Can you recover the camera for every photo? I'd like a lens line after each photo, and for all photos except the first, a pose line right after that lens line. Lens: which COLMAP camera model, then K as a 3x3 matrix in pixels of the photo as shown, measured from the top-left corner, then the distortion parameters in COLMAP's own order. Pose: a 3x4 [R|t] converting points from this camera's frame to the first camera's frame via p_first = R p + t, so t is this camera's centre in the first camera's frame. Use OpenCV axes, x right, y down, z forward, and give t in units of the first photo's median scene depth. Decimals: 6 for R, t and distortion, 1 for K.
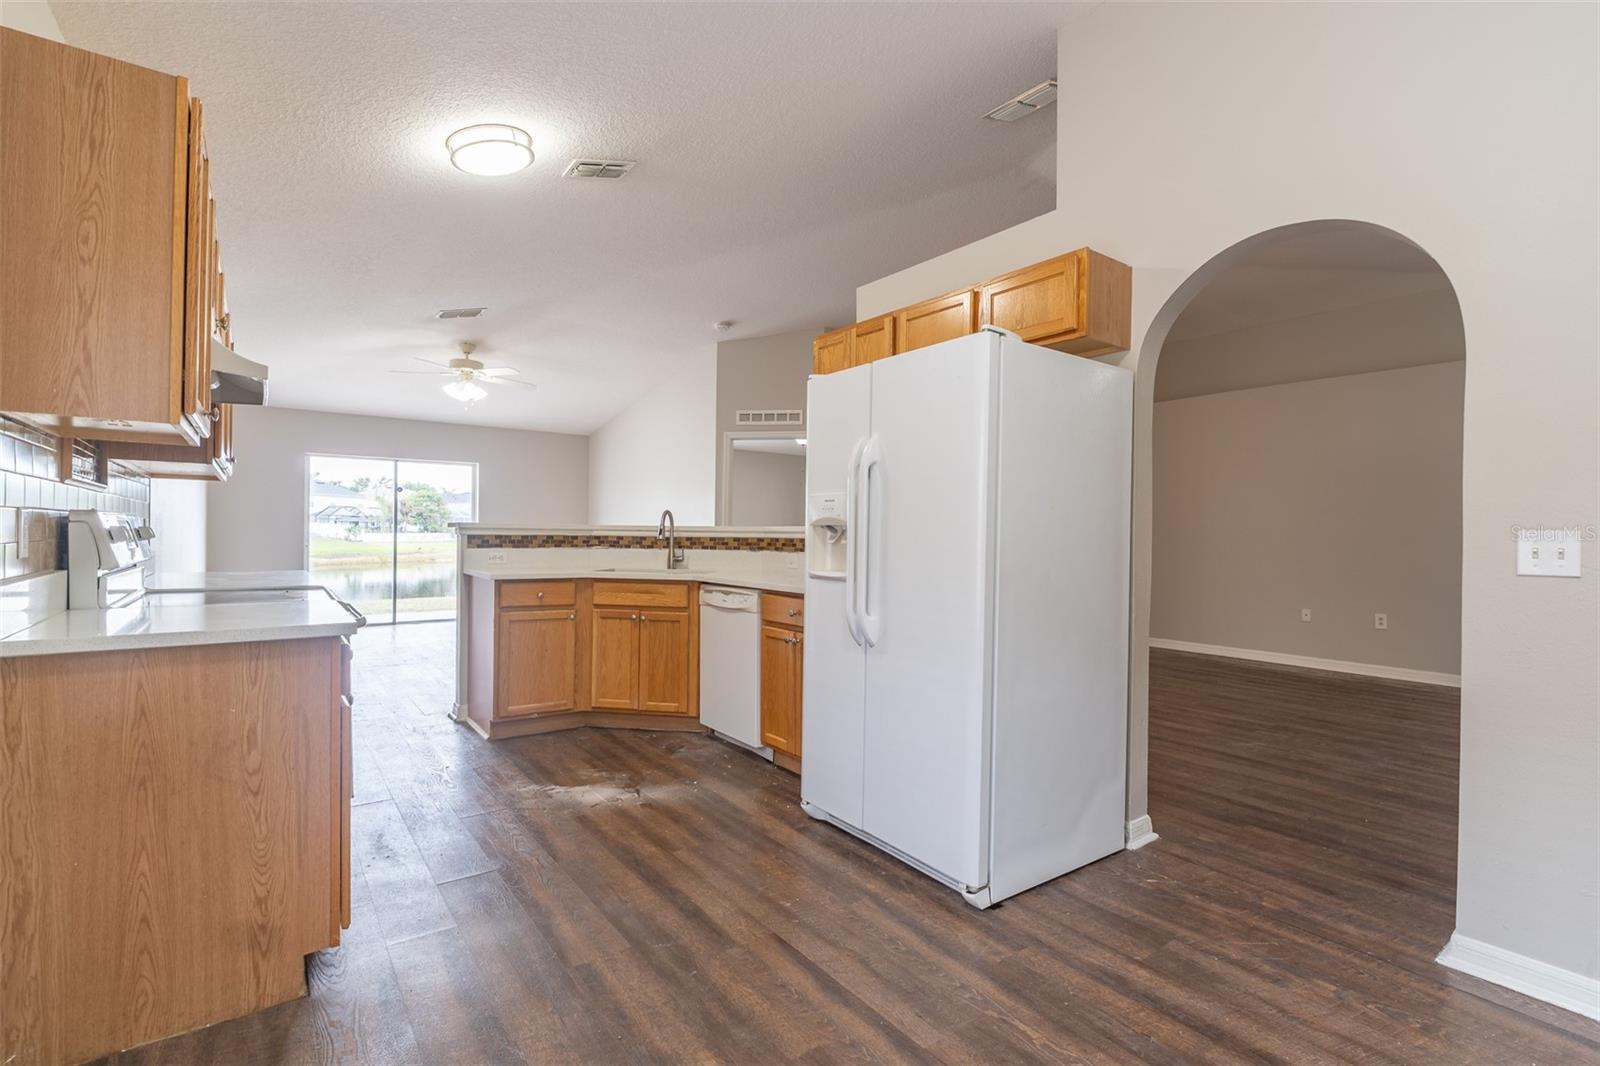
lens RADIAL K [[734.2, 0, 799.4], [0, 734.2, 538.6], [0, 0, 1]] dist [-0.003075, -0.000289]
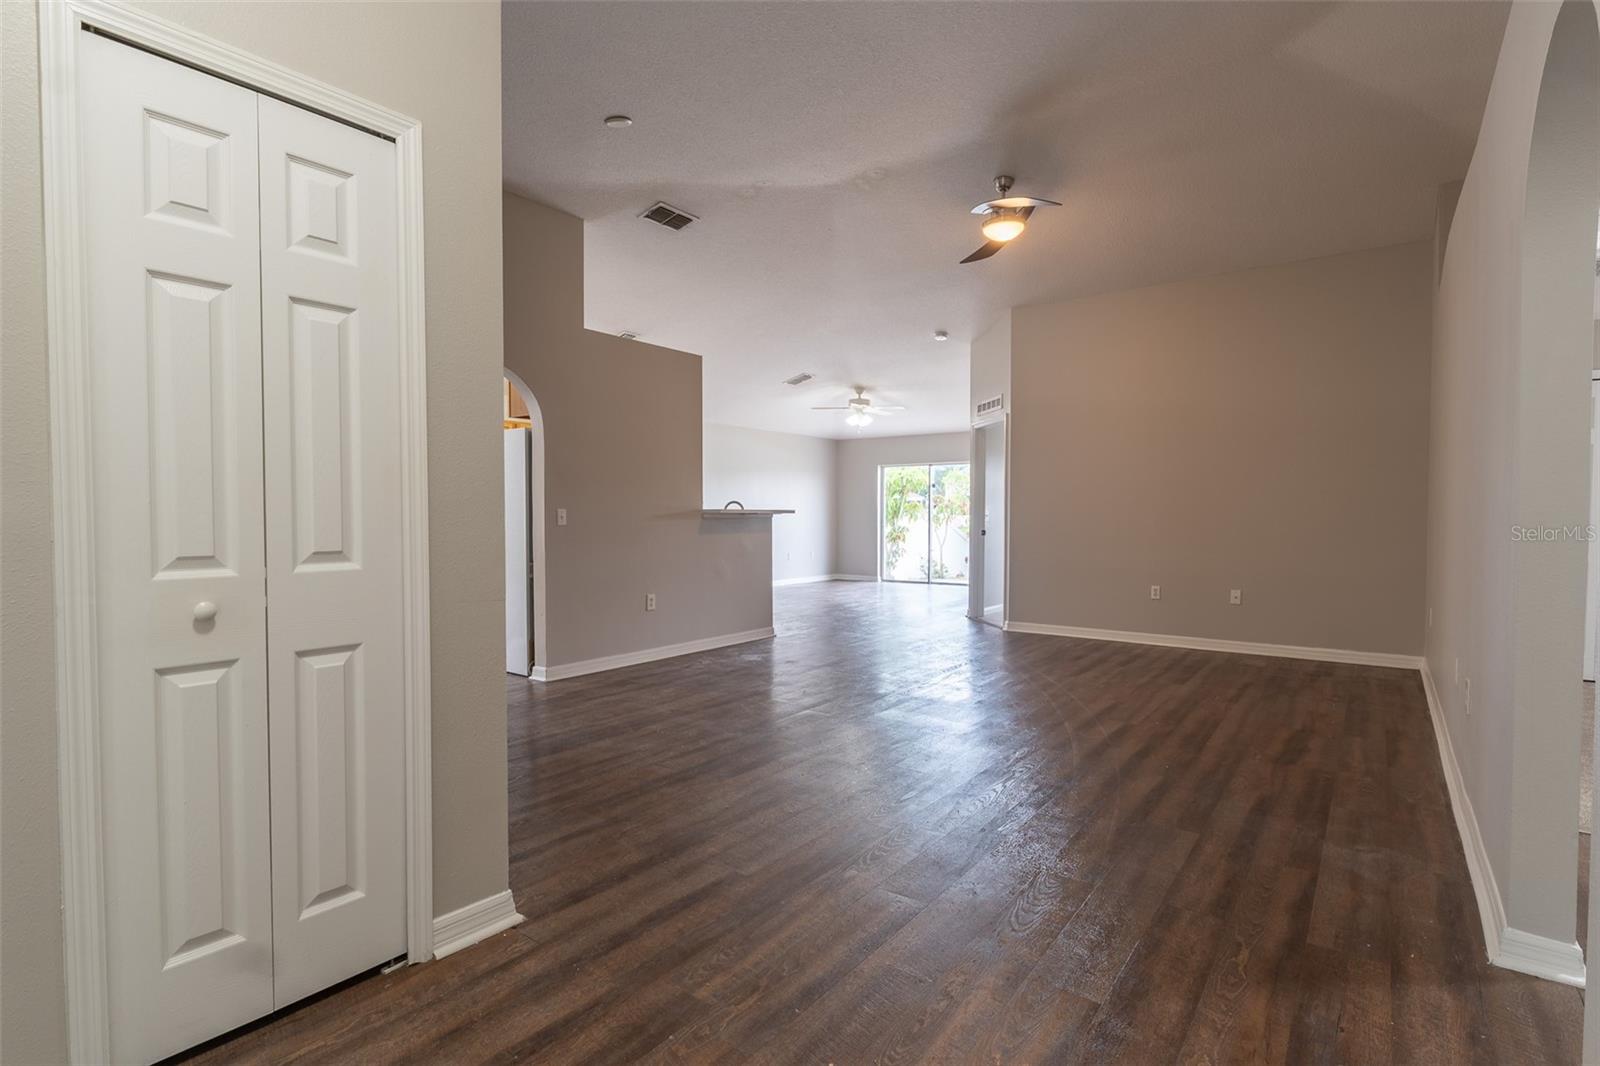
lens RADIAL K [[785.8, 0, 800.0], [0, 785.8, 533.0], [0, 0, 1]] dist [0.001570, 0.000473]
pose [[0.294771, 0.011859, -0.955494, 1.535439], [-0.003164, 0.999930, 0.011434, 0.011581], [0.955563, -0.000347, 0.294788, 0.631121]]
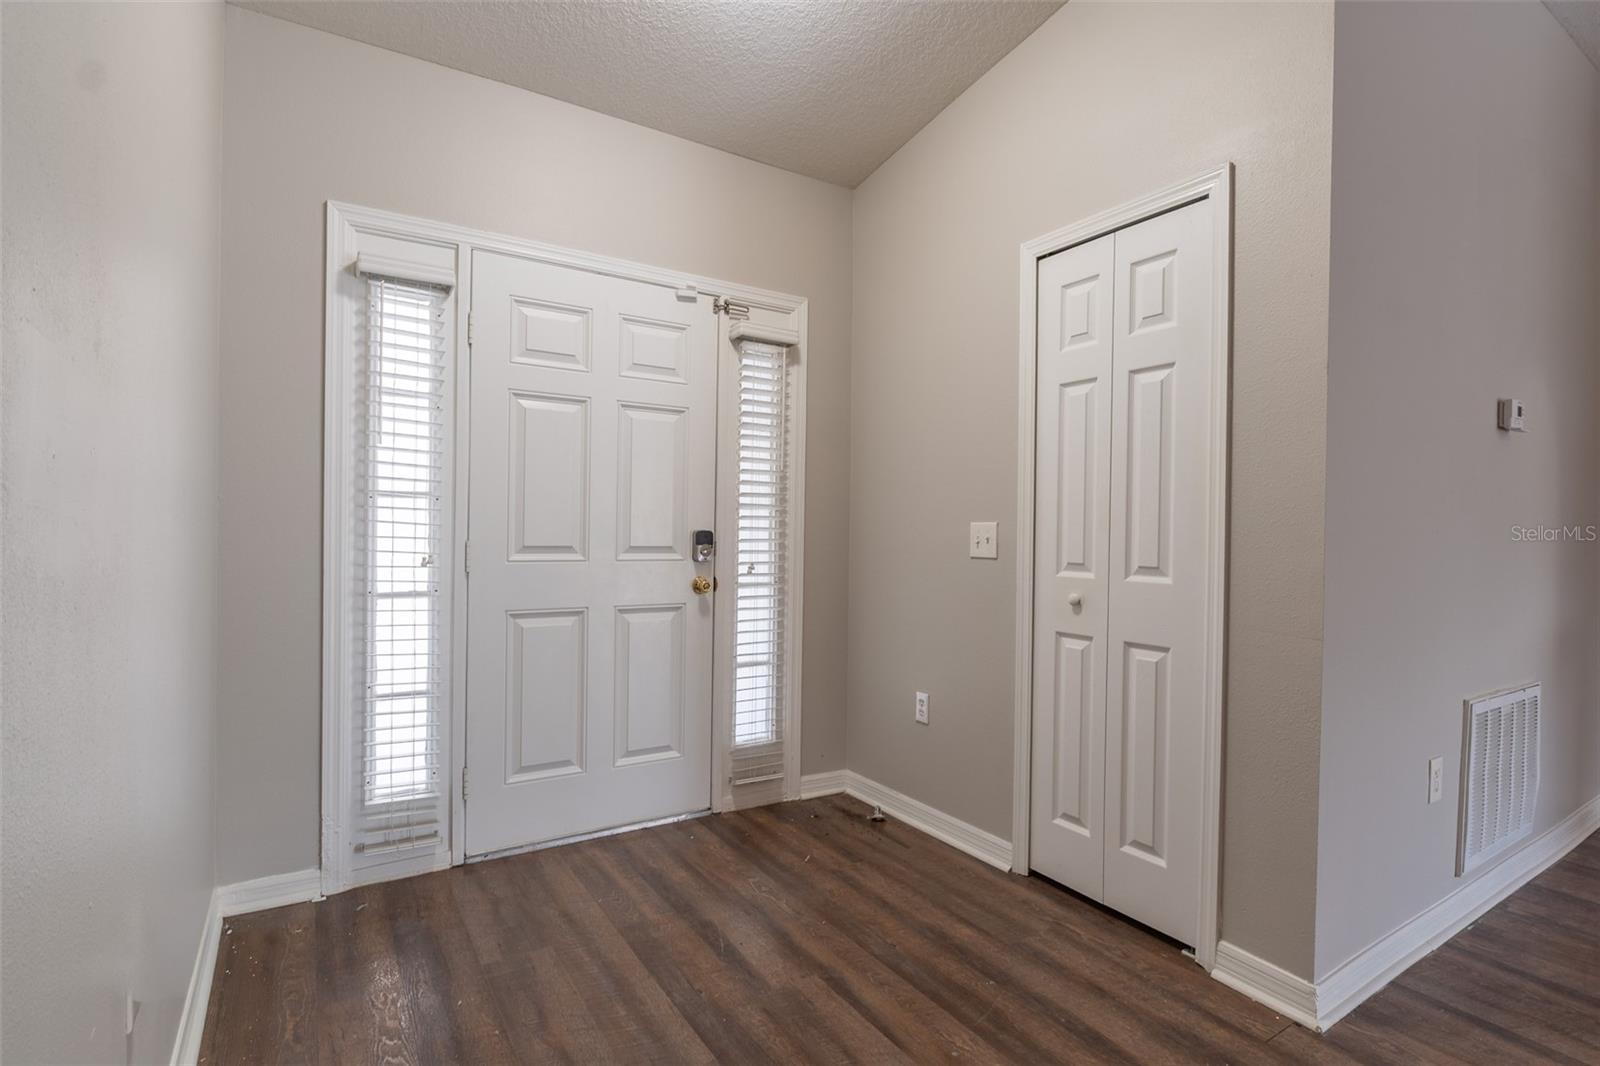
lens RADIAL K [[785.8, 0, 800.0], [0, 785.8, 533.0], [0, 0, 1]] dist [0.001570, 0.000473]
pose [[-0.997697, -0.029338, 0.061151, 1.268981], [-0.028693, 0.999523, 0.011399, 0.005877], [-0.061457, 0.009619, -0.998063, 1.027401]]
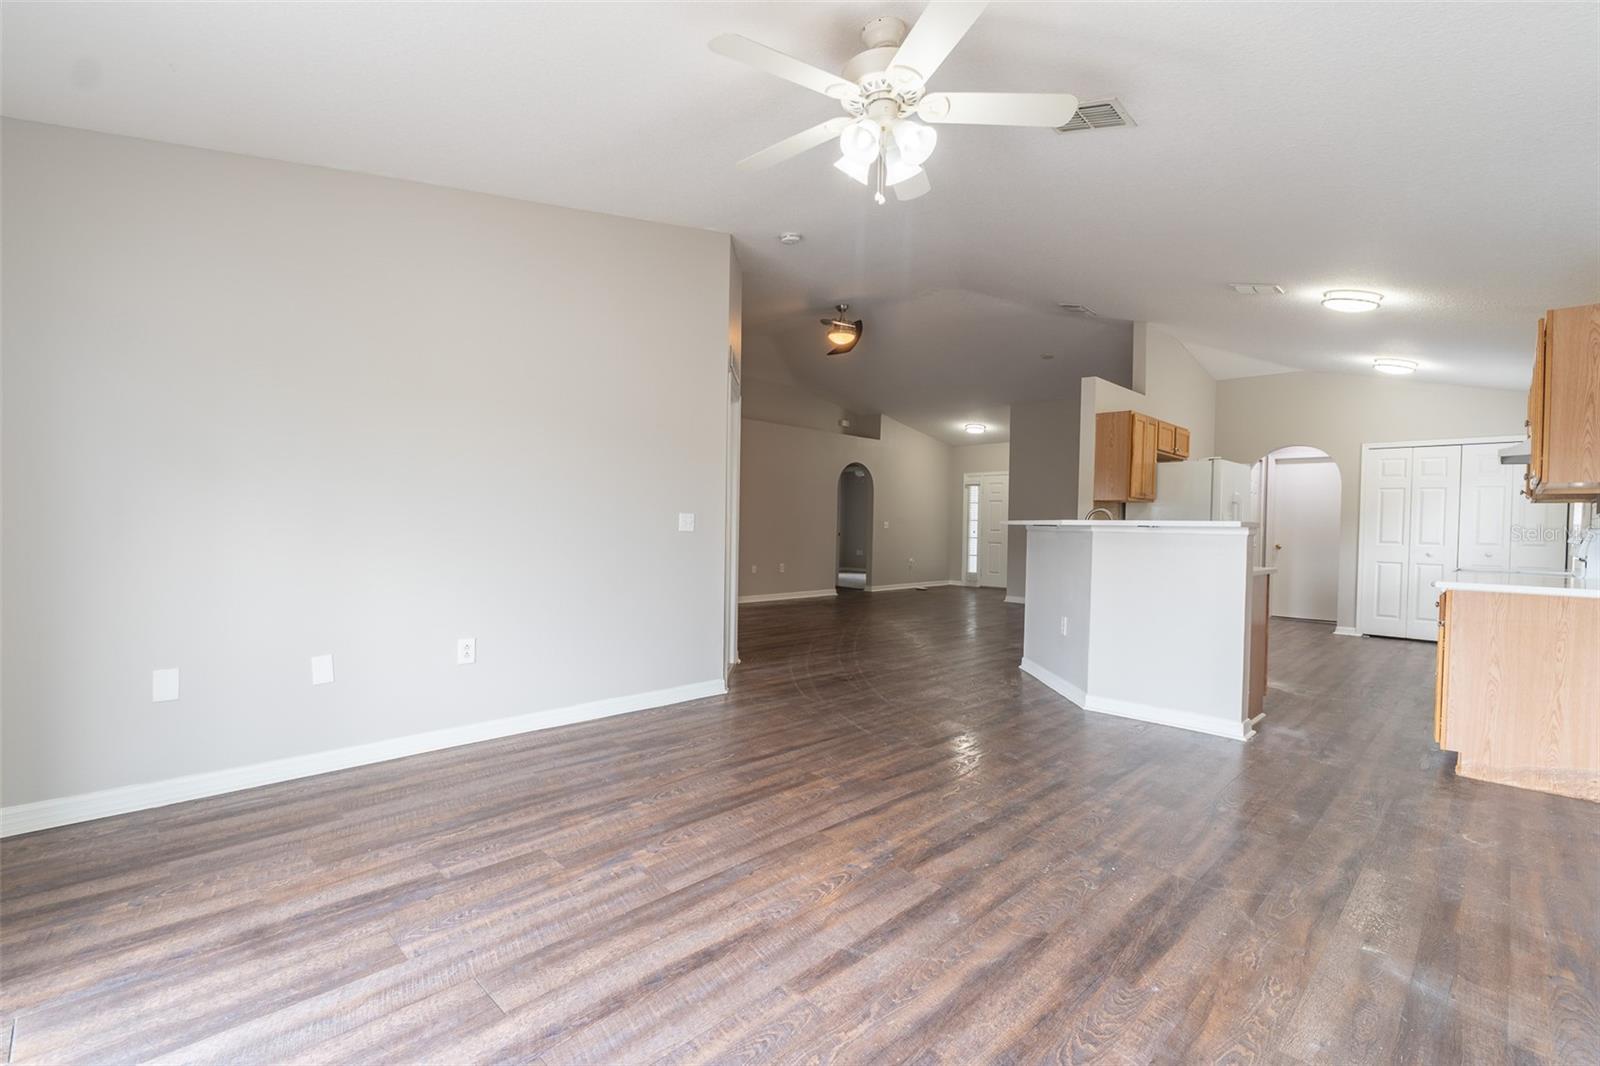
lens RADIAL K [[717.1, 0, 794.9], [0, 717.1, 533.2], [0, 0, 1]] dist [-0.008871, 0.000038]
pose [[-0.144495, -0.027576, 0.989121, -1.229802], [-0.012017, 0.999587, 0.026112, -0.022949], [-0.989433, -0.008113, -0.144767, 1.642865]]
